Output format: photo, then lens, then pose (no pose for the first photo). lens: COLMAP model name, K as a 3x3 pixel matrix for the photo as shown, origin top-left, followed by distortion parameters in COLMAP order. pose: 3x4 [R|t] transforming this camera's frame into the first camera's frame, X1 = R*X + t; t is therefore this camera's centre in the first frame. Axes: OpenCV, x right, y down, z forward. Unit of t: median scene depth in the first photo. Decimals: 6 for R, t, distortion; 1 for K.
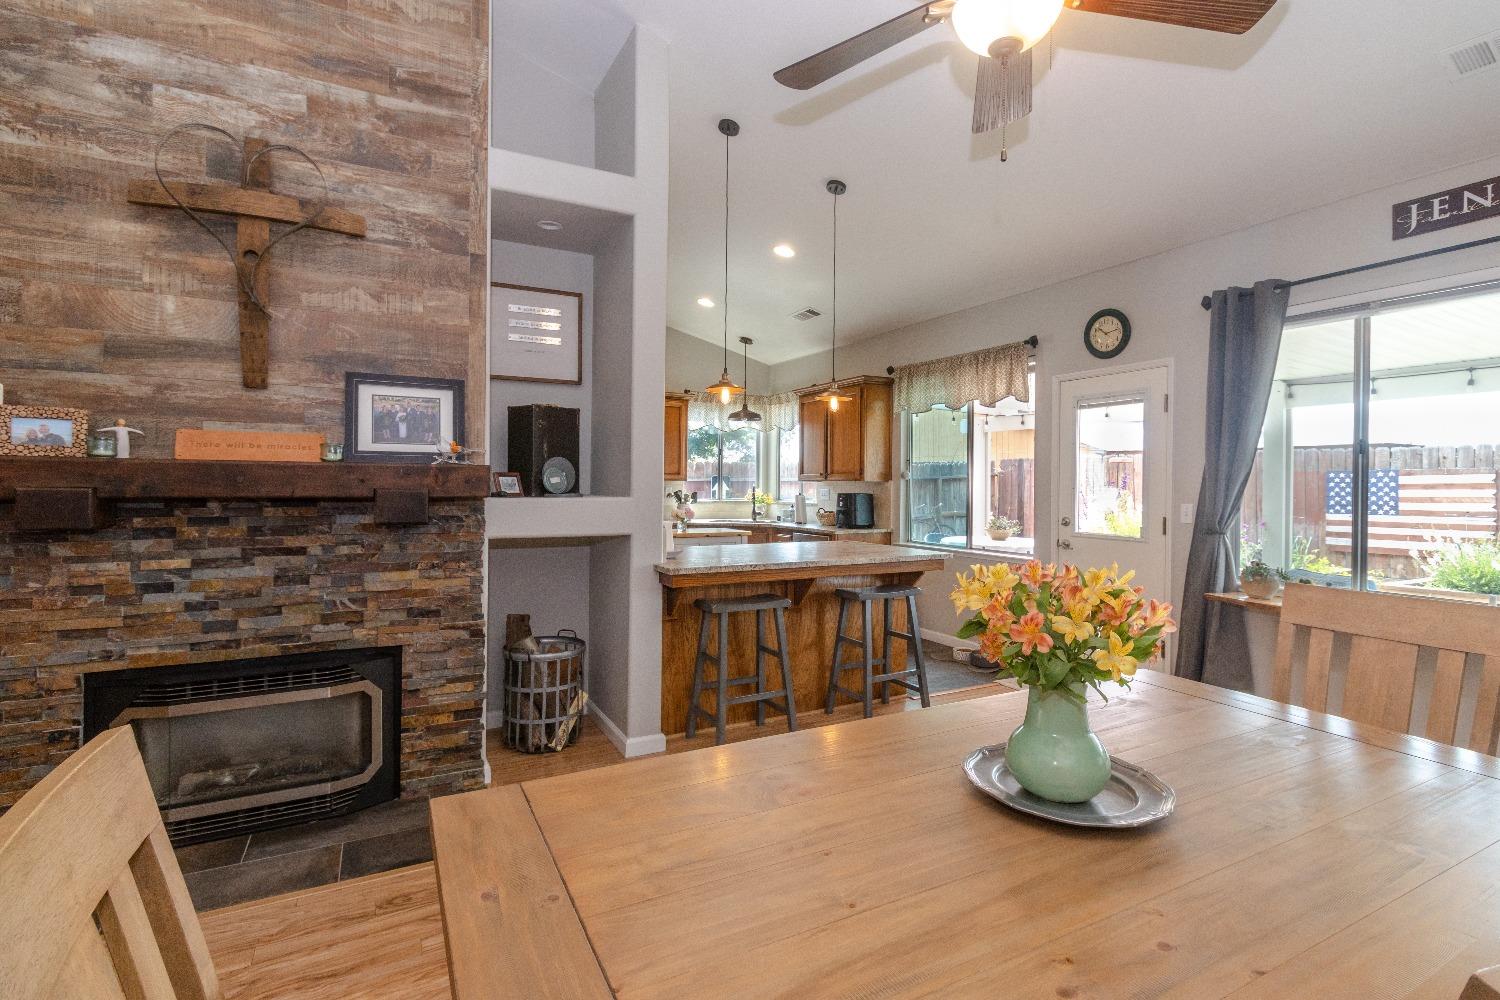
lens RADIAL K [[704.2, 0, 753.9], [0, 704.2, 488.1], [0, 0, 1]] dist [0.003968, -0.001191]
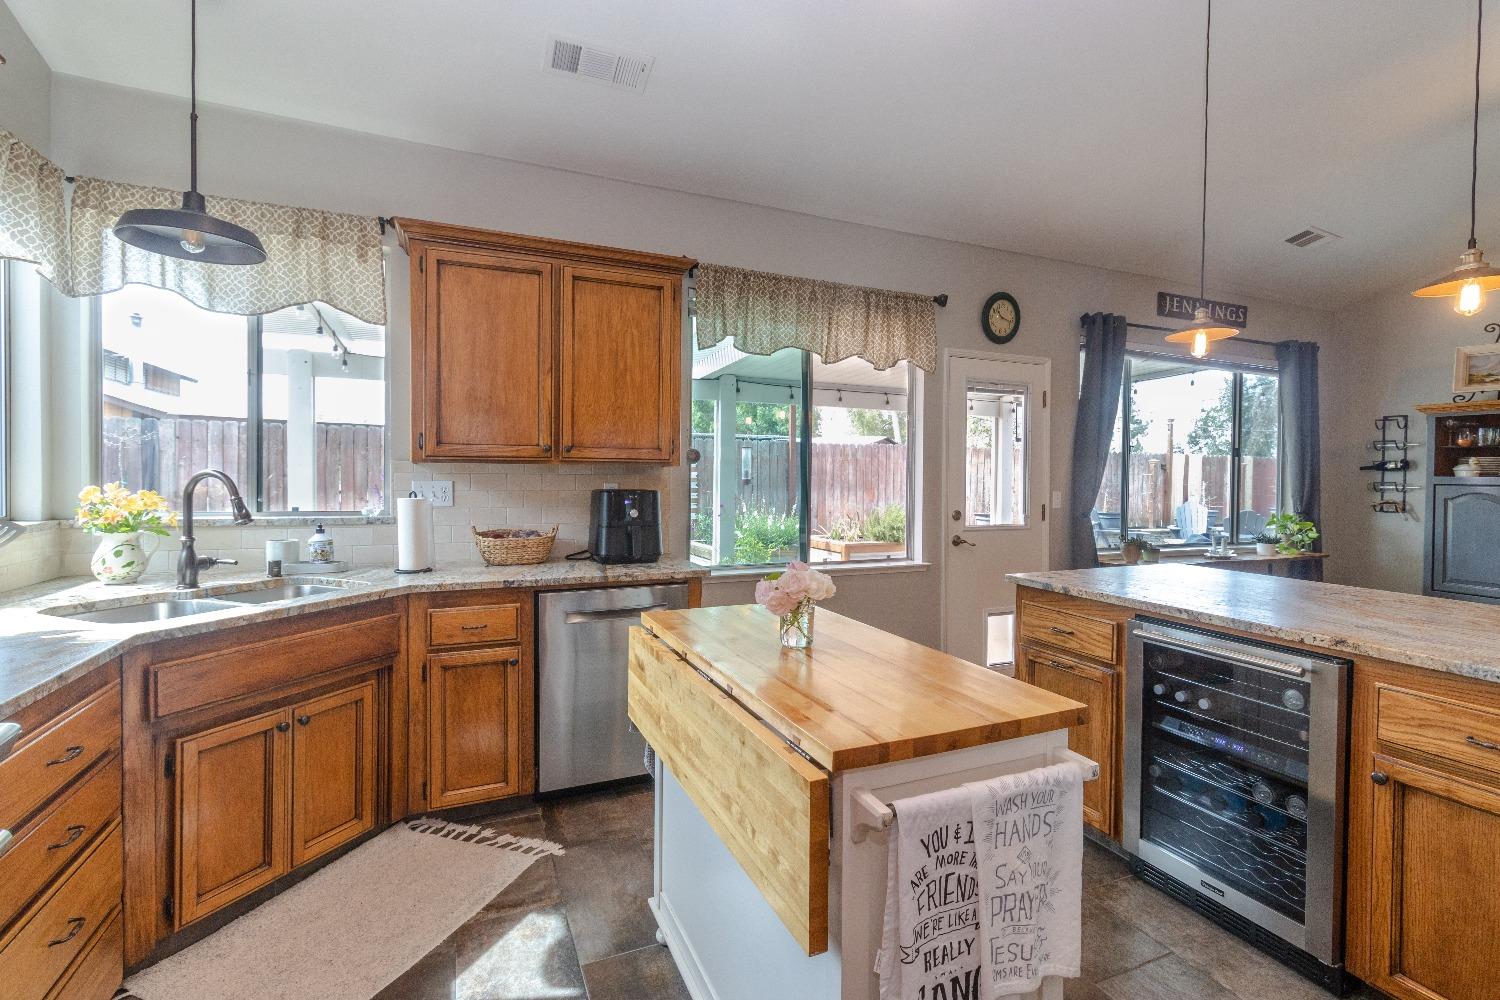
lens RADIAL K [[704.2, 0, 755.7], [0, 704.2, 492.7], [0, 0, 1]] dist [0.003968, -0.001191]
pose [[0.064091, -0.032636, 0.997410, -0.477353], [-0.002570, 0.999456, 0.032868, -0.009371], [-0.997941, -0.004670, 0.063972, 1.228703]]
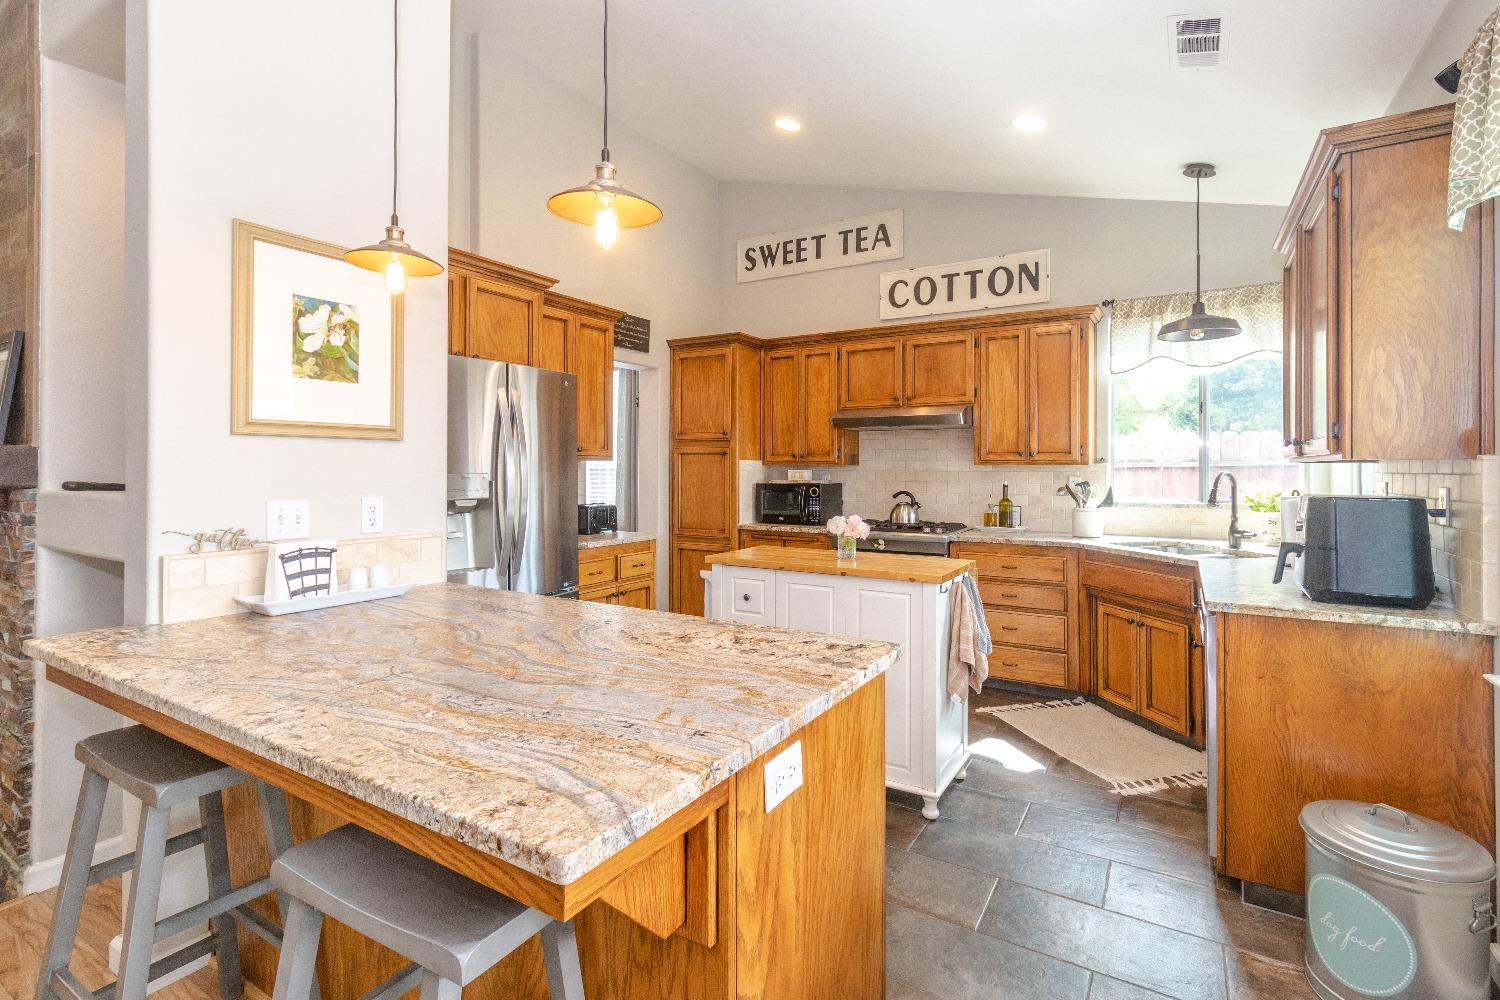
lens RADIAL K [[704.2, 0, 768.0], [0, 704.2, 463.6], [0, 0, 1]] dist [0.003968, -0.001191]
pose [[0.524196, -0.010432, -0.851534, 0.395431], [-0.005514, 0.999862, -0.015643, -0.001262], [0.851580, 0.012895, 0.524067, 0.820638]]
